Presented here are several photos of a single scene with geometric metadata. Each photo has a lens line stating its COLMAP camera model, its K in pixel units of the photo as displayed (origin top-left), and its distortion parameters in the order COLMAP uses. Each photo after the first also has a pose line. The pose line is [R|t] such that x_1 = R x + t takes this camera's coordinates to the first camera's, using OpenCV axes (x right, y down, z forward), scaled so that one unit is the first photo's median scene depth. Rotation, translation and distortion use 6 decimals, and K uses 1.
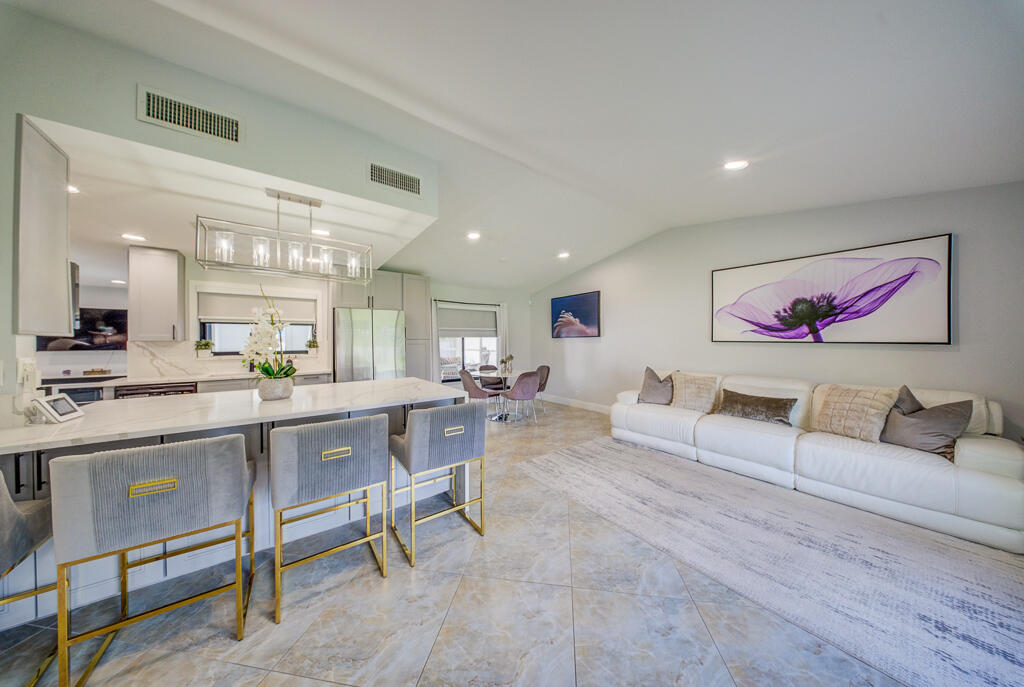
lens RADIAL K [[304.7, 0, 511.6], [0, 304.7, 345.1], [0, 0, 1]] dist [-0.004922, -0.000124]
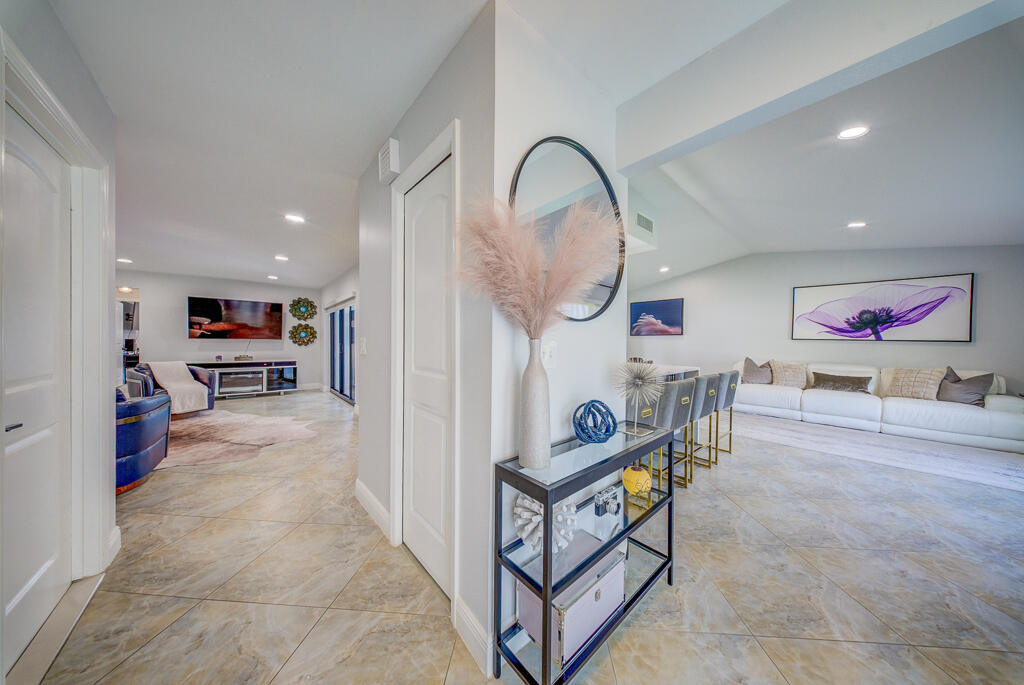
lens RADIAL K [[306.1, 0, 510.6], [0, 306.1, 346.3], [0, 0, 1]] dist [-0.001364, -0.000106]
pose [[0.996178, 0.016809, 0.085718, -0.890473], [-0.017215, 0.999844, 0.003990, 0.044750], [-0.085638, -0.005451, 0.996311, -0.325826]]
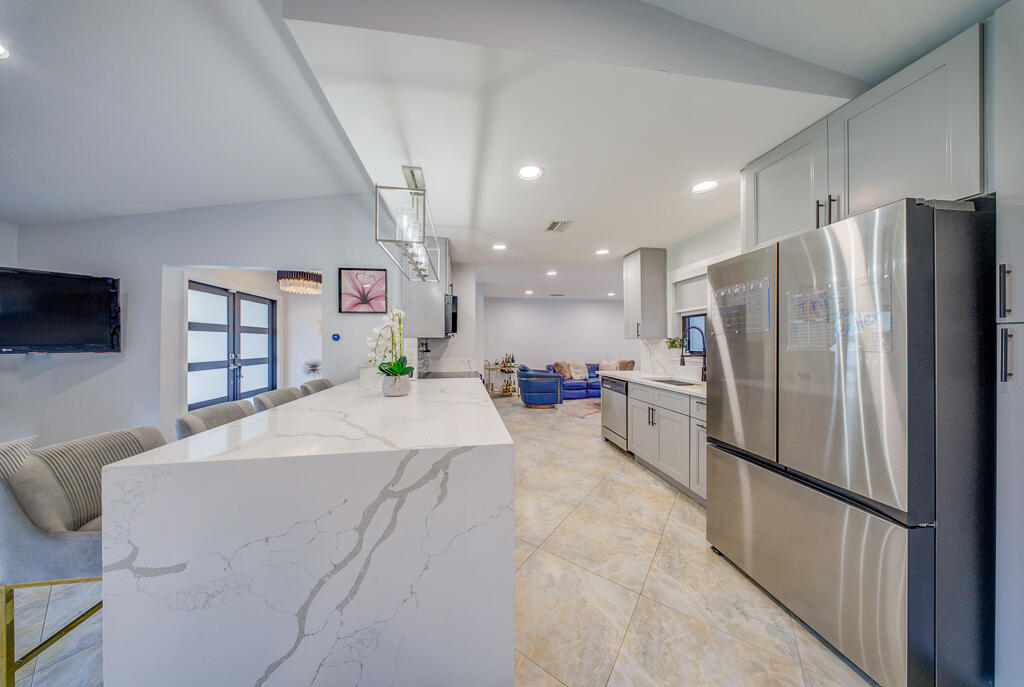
lens RADIAL K [[302.2, 0, 510.3], [0, 302.2, 340.4], [0, 0, 1]] dist [-0.000584, -0.000039]
pose [[-0.447565, 0.005018, -0.894237, -0.029871], [-0.002487, 0.999973, 0.006857, -0.012863], [0.894248, 0.005293, -0.447541, 1.197266]]
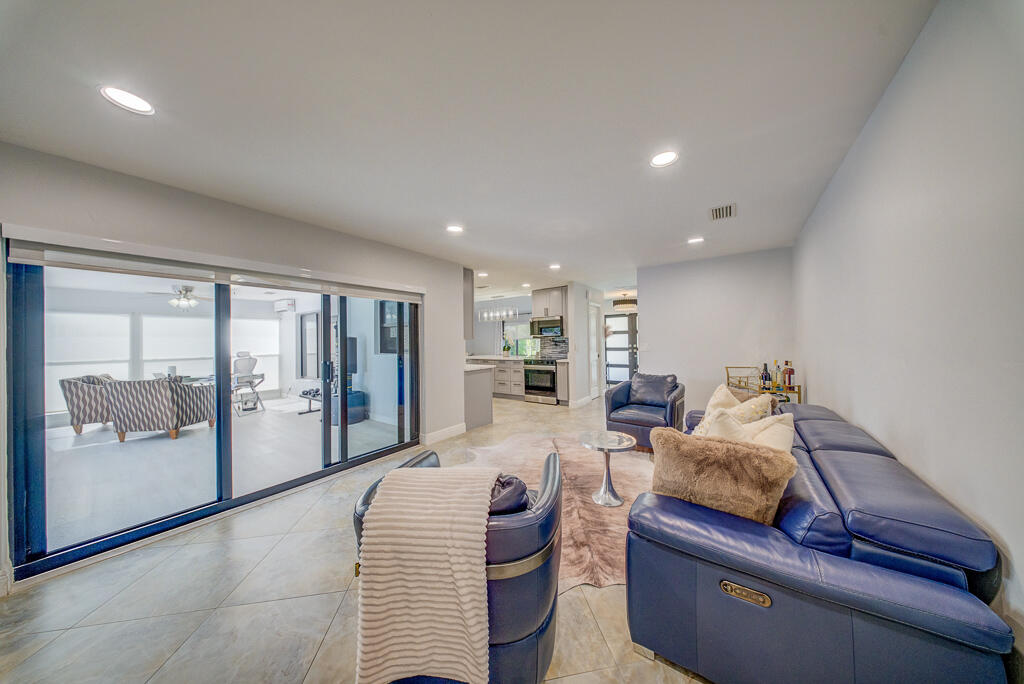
lens RADIAL K [[299.6, 0, 521.9], [0, 299.6, 339.9], [0, 0, 1]] dist [-0.007135, -0.000098]
pose [[-0.331081, 0.019080, 0.943409, -2.750029], [0.029334, 0.999520, -0.009920, 0.013420], [-0.943146, 0.024390, -0.331482, 1.314342]]
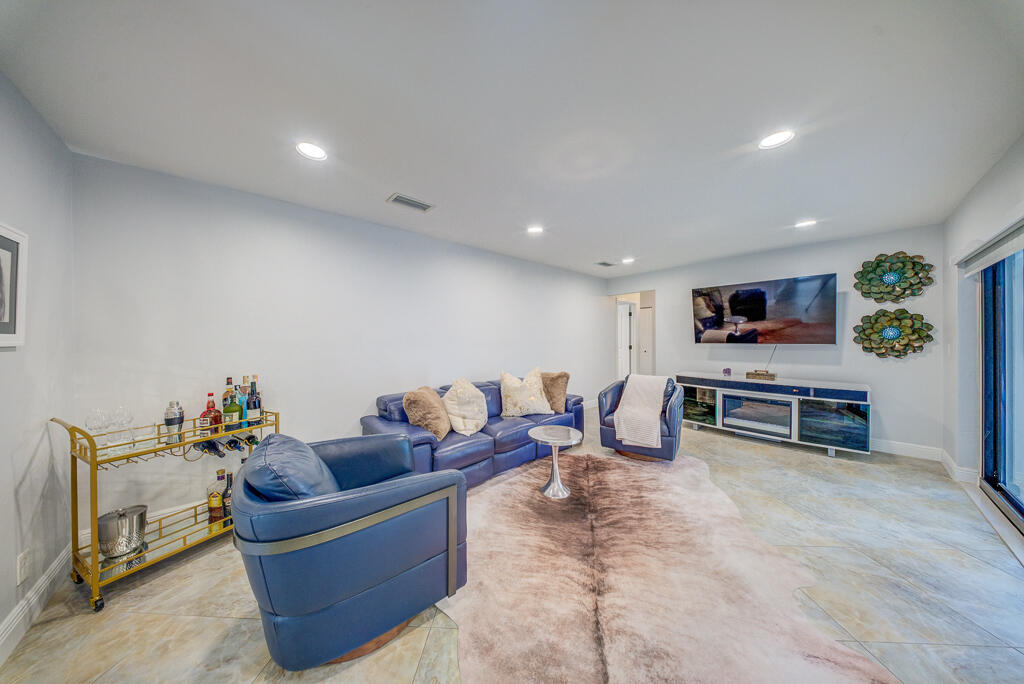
lens RADIAL K [[299.6, 0, 521.9], [0, 299.6, 339.9], [0, 0, 1]] dist [-0.007135, -0.000098]
pose [[0.105413, 0.009377, -0.994384, -1.361937], [-0.003810, 0.999952, 0.009025, 0.011880], [0.994421, 0.002837, 0.105443, 0.712933]]
